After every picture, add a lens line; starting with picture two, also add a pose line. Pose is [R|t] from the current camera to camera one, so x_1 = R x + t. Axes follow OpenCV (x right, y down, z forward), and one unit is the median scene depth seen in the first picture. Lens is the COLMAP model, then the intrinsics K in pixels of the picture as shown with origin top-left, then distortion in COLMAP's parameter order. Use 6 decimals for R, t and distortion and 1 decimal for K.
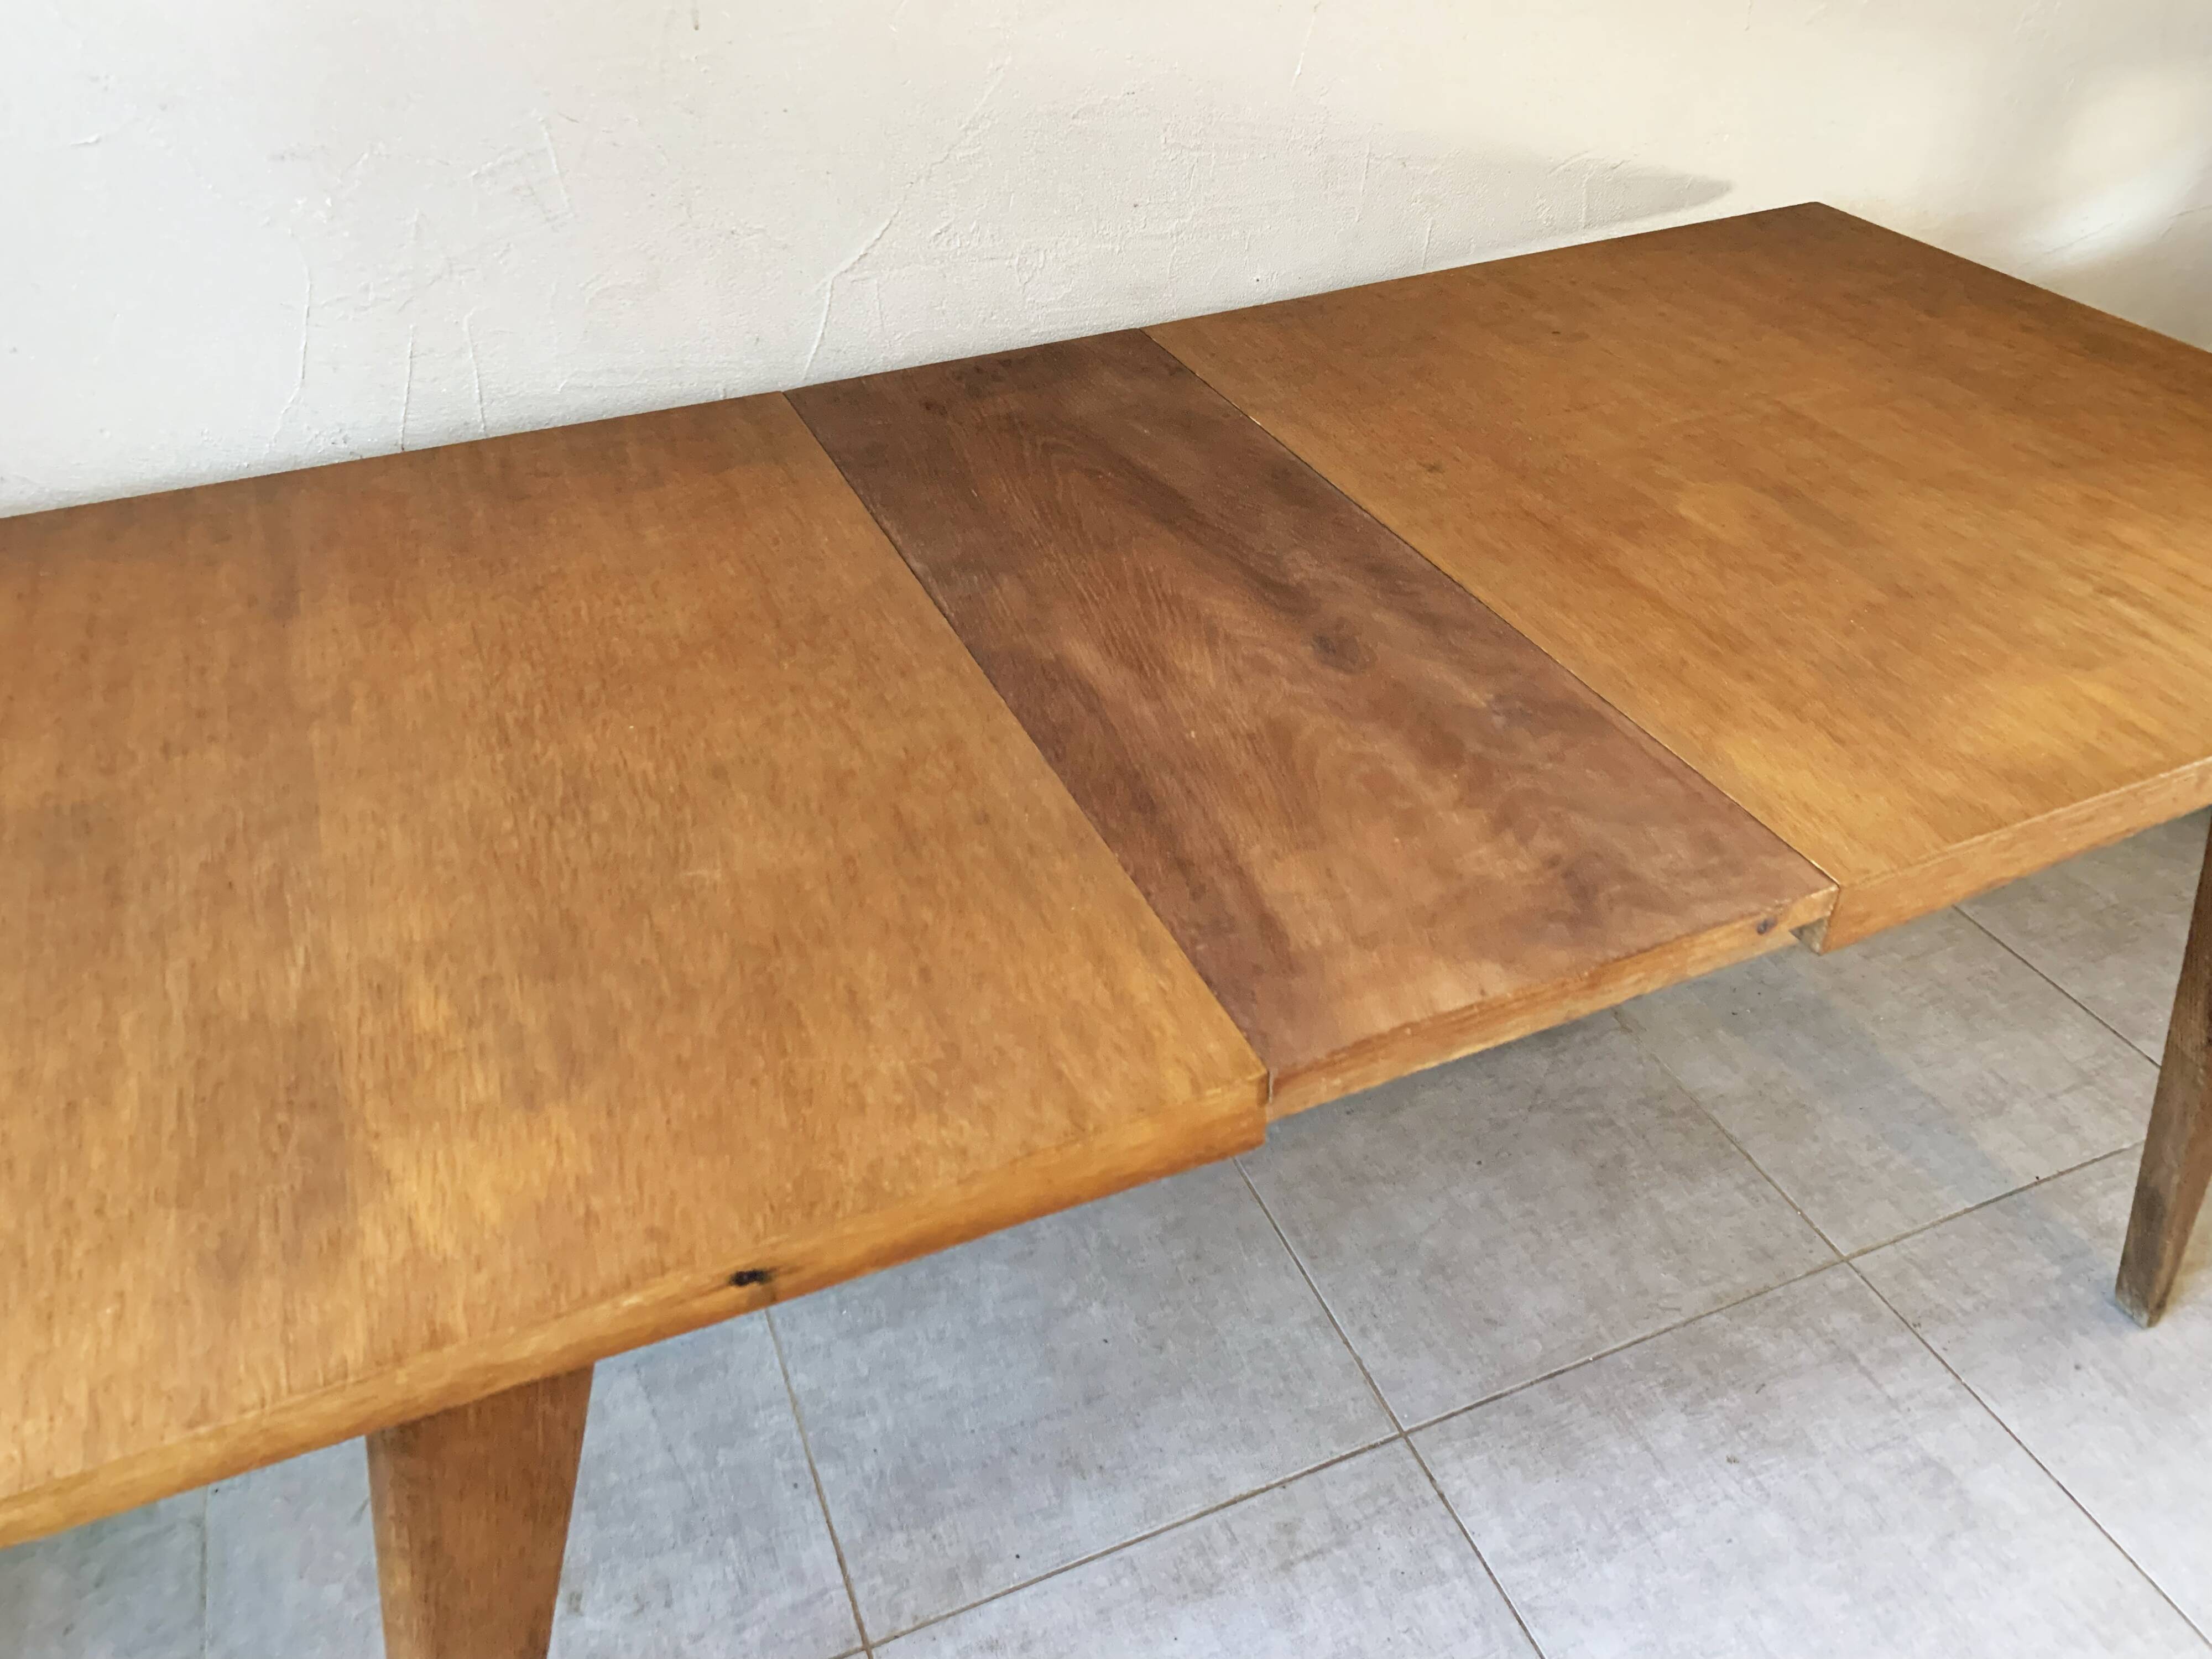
lens RADIAL K [[1709.6, 0, 1111.2], [0, 1709.6, 797.9], [0, 0, 1]] dist [0.005093, -0.011481]
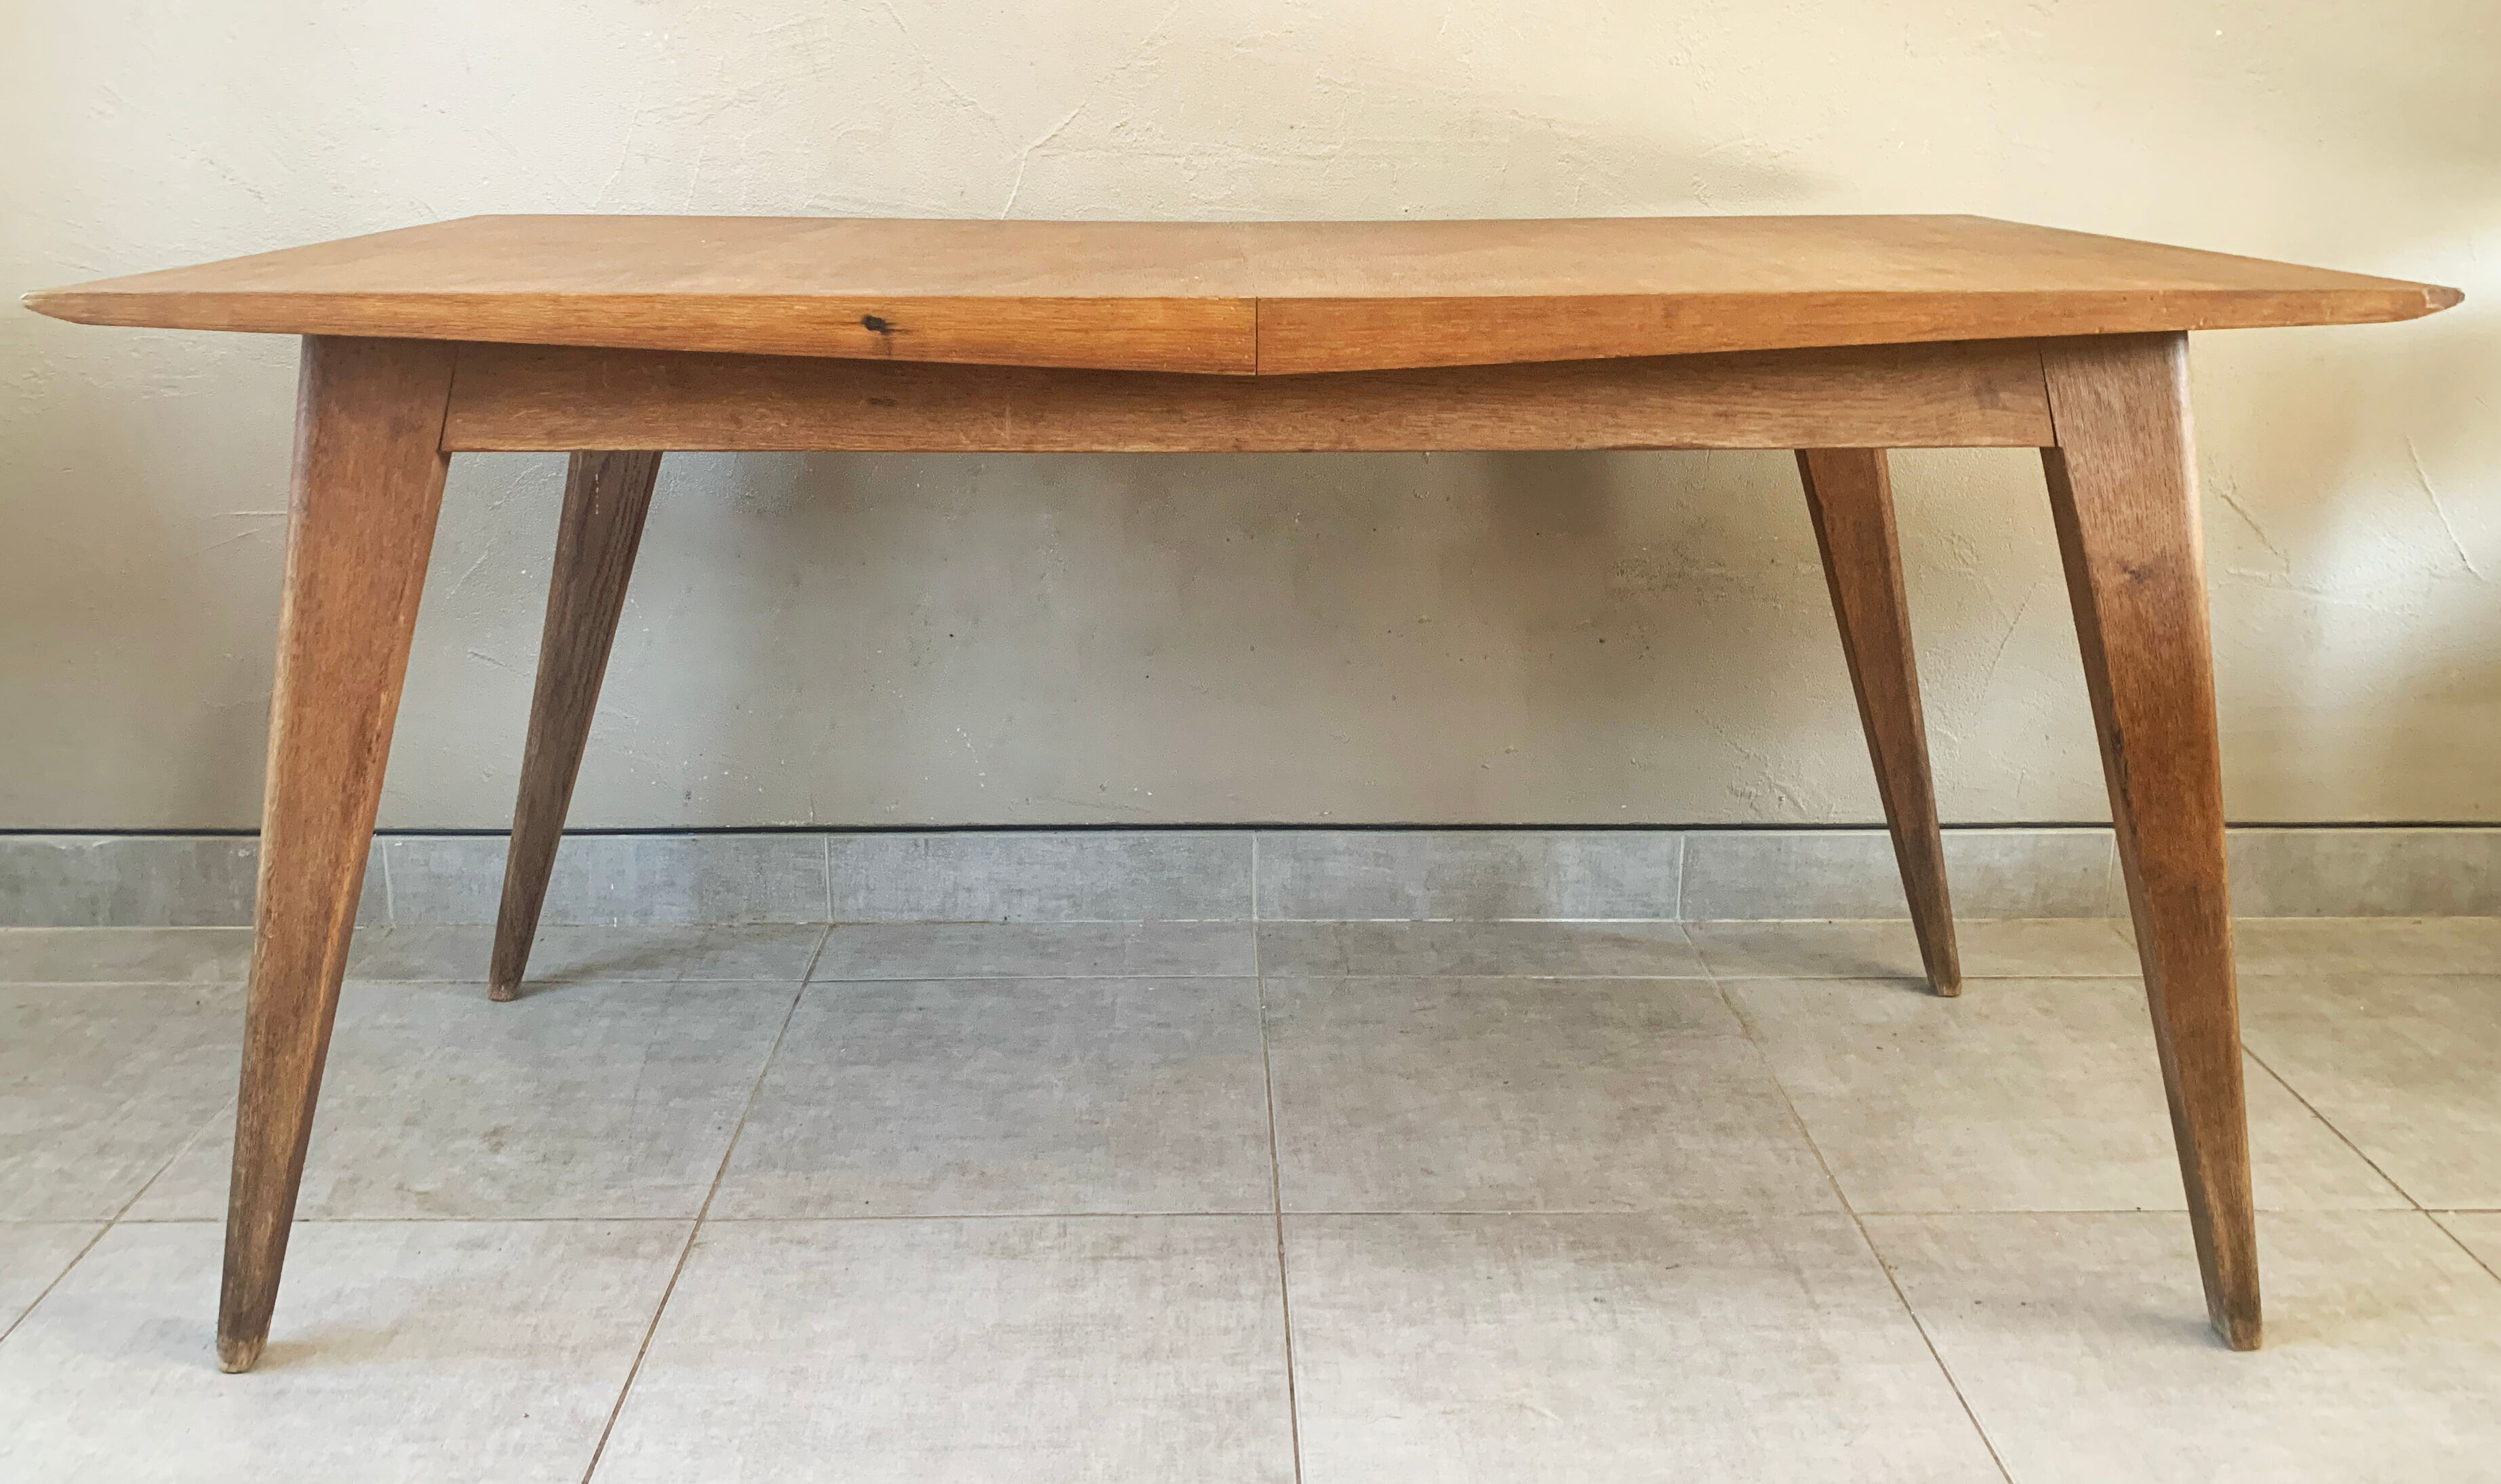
lens RADIAL K [[2103.6, 0, 1229.1], [0, 2103.6, 680.9], [0, 0, 1]] dist [0.022357, -0.039114]
pose [[0.930851, 0.116292, -0.346400, 0.533939], [-0.229153, 0.924203, -0.305514, 0.474082], [0.284615, 0.363766, 0.886943, -0.174663]]
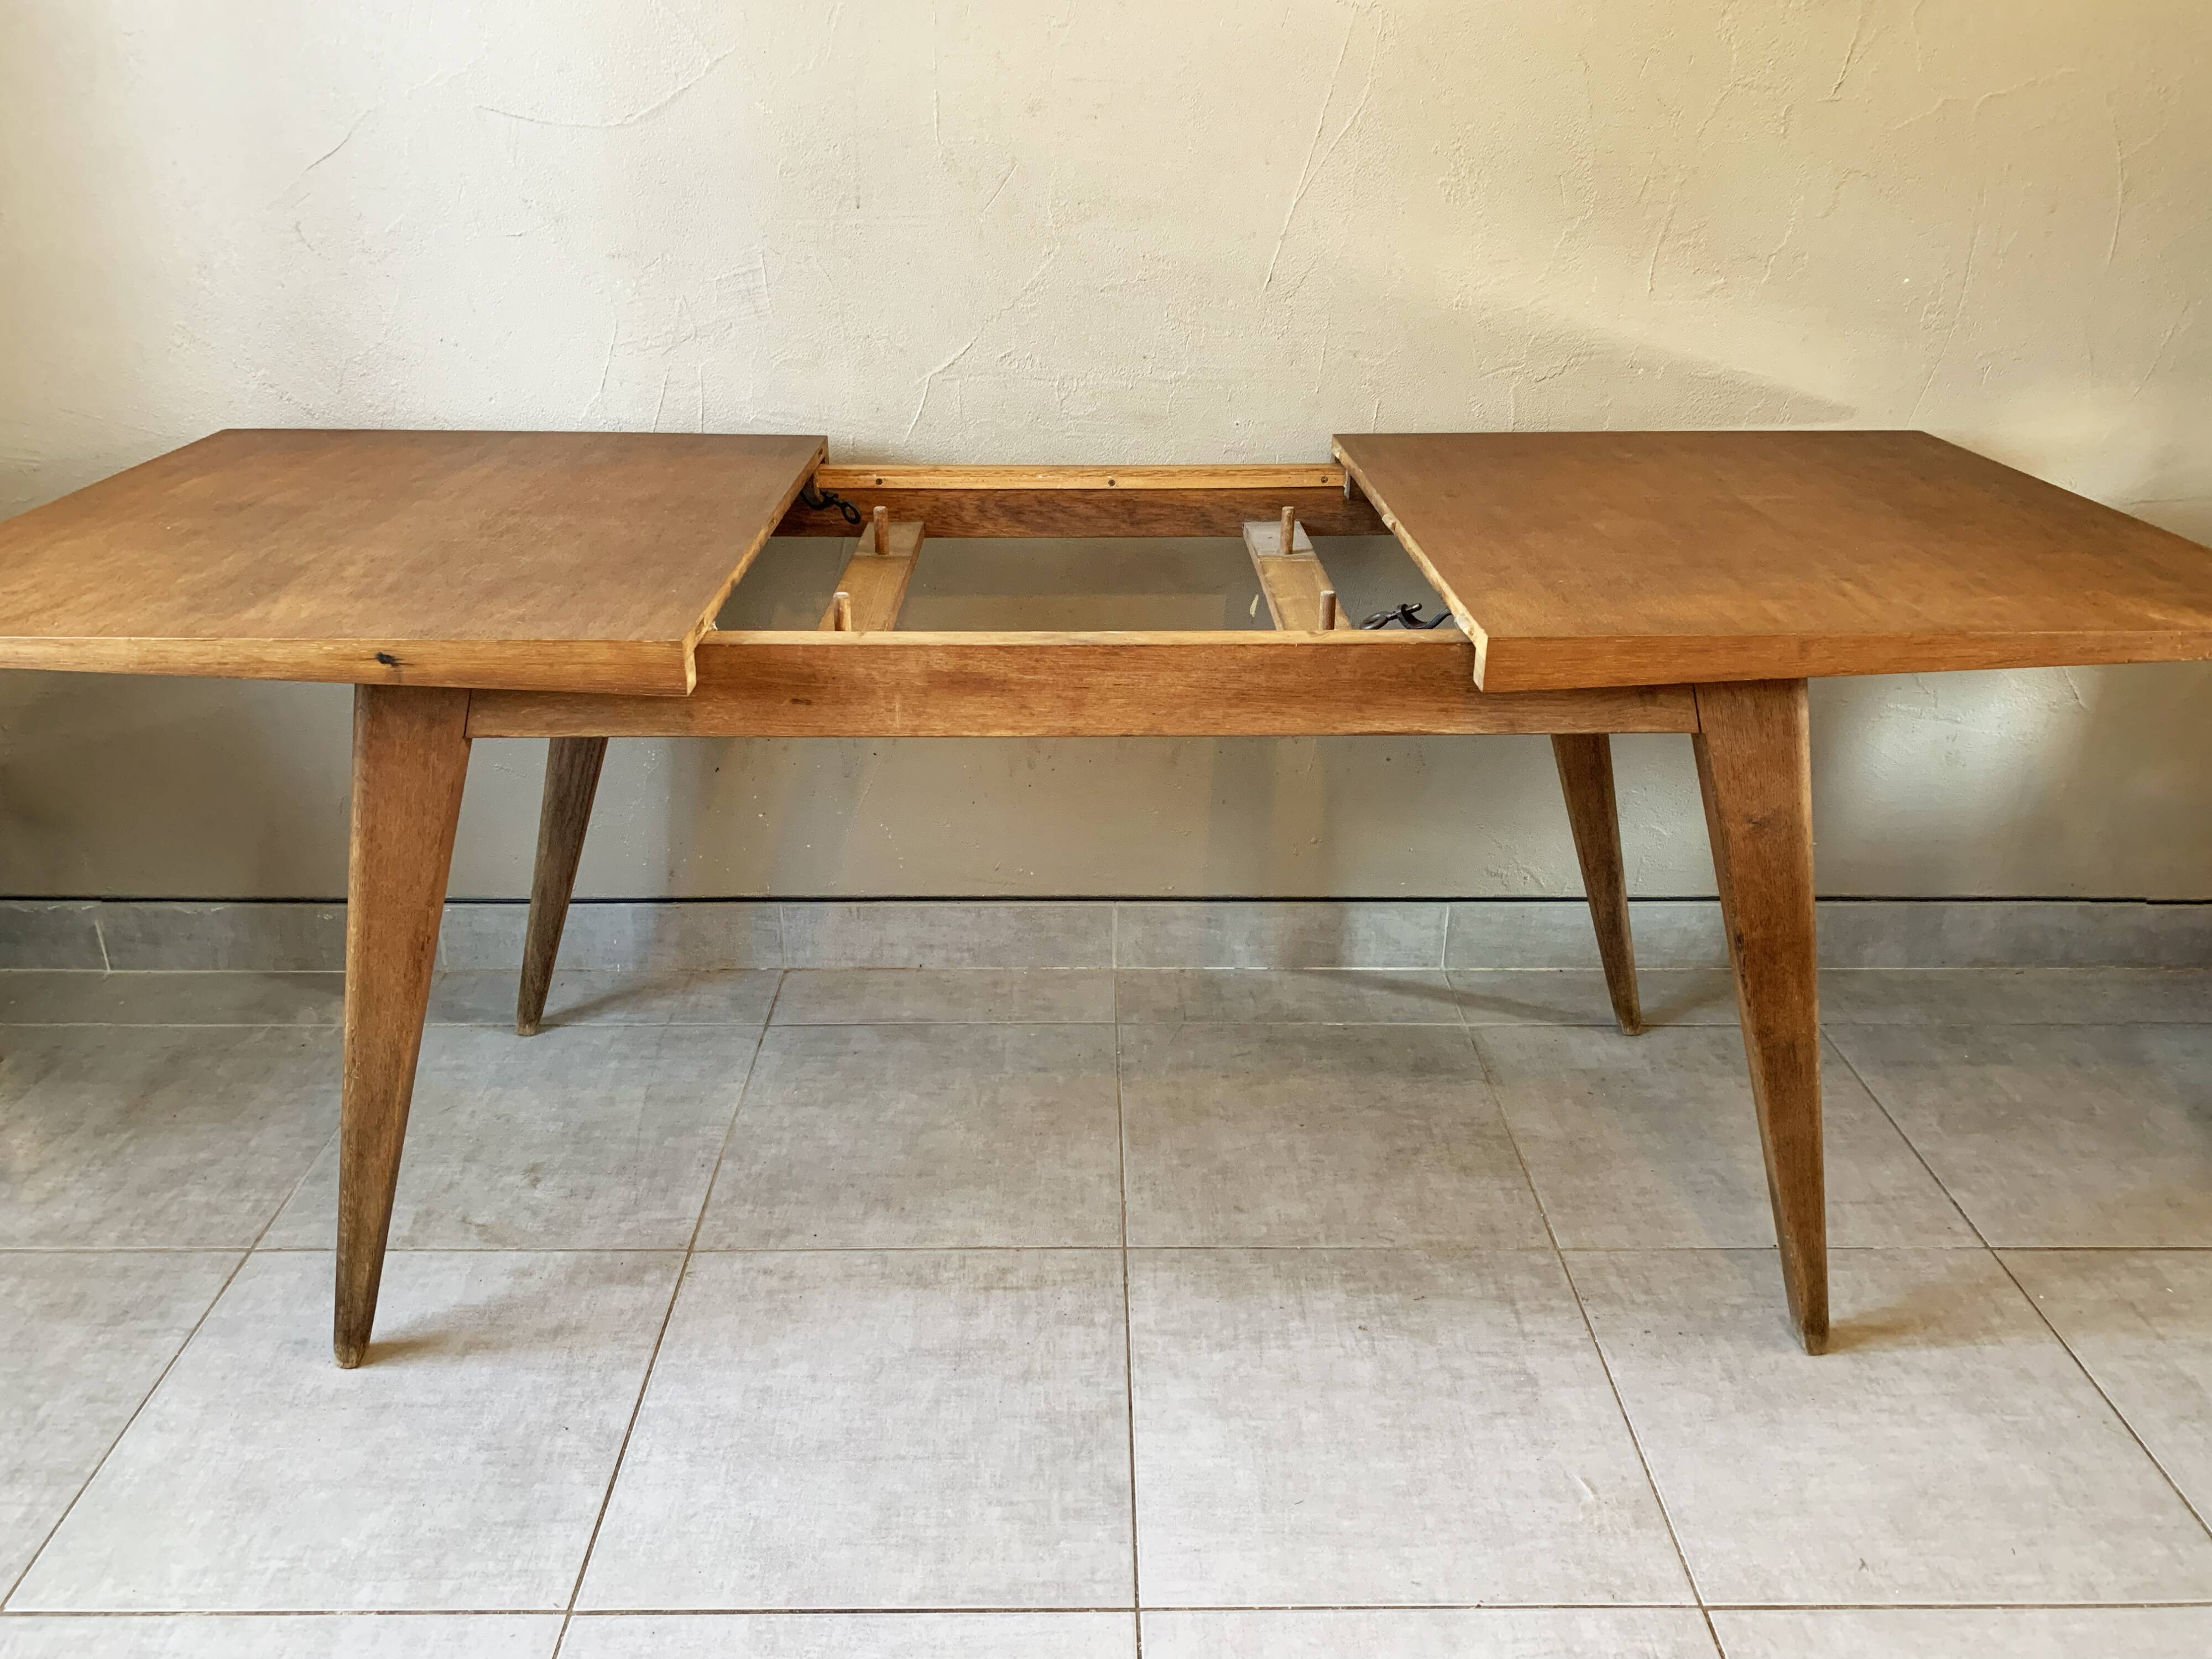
lens RADIAL K [[1709.6, 0, 1099.3], [0, 1709.6, 811.4], [0, 0, 1]] dist [0.005093, -0.011481]
pose [[0.927978, 0.166286, -0.333476, 0.537933], [-0.234462, 0.956118, -0.175685, 0.295226], [0.289629, 0.241219, 0.926244, -0.275481]]
